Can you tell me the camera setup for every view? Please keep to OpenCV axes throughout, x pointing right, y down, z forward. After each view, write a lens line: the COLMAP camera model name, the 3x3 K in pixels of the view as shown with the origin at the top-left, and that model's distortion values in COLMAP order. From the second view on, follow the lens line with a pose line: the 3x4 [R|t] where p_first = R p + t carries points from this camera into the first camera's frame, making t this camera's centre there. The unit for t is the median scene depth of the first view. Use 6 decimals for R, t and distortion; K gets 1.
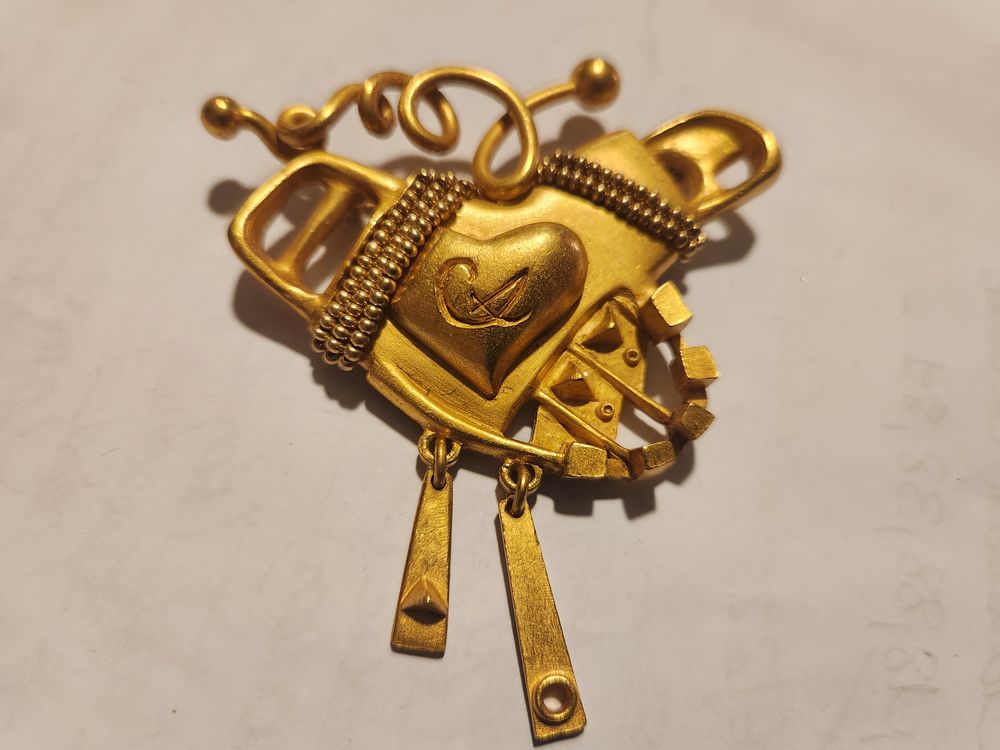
lens RADIAL K [[778.6, 0, 501.3], [0, 778.6, 369.5], [0, 0, 1]] dist [-0.068652, 0.001683]
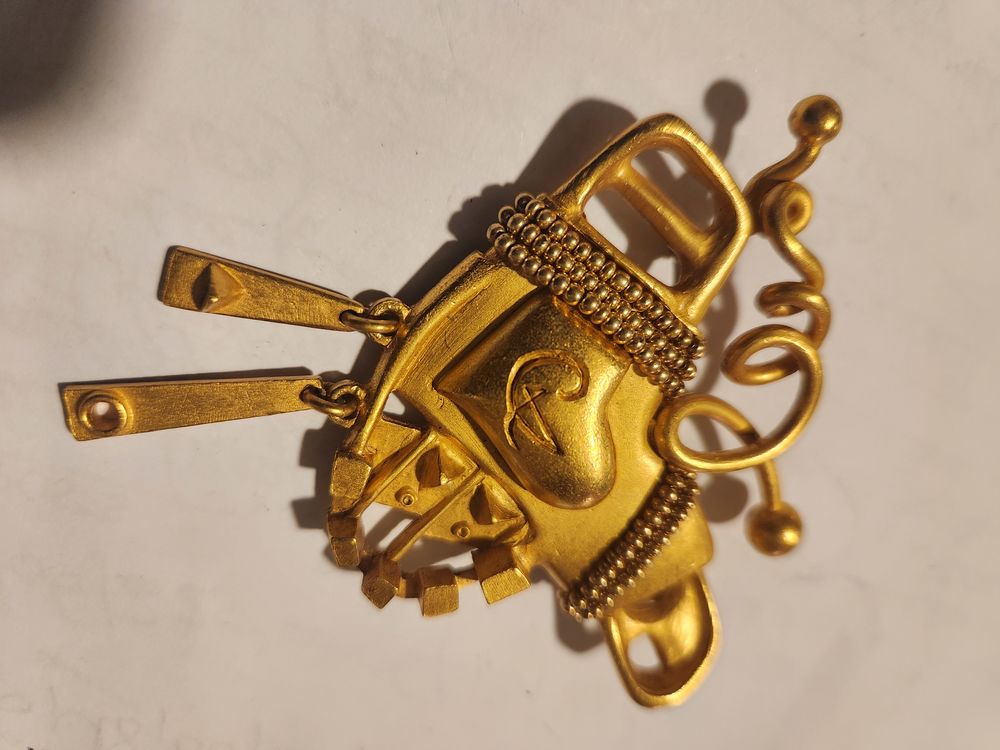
lens RADIAL K [[778.6, 0, 501.3], [0, 778.6, 369.5], [0, 0, 1]] dist [-0.068652, 0.001683]
pose [[-0.156049, 0.974939, 0.158566, -0.185049], [-0.982098, -0.170292, 0.080529, -0.109450], [0.105514, -0.143161, 0.984059, 0.109219]]
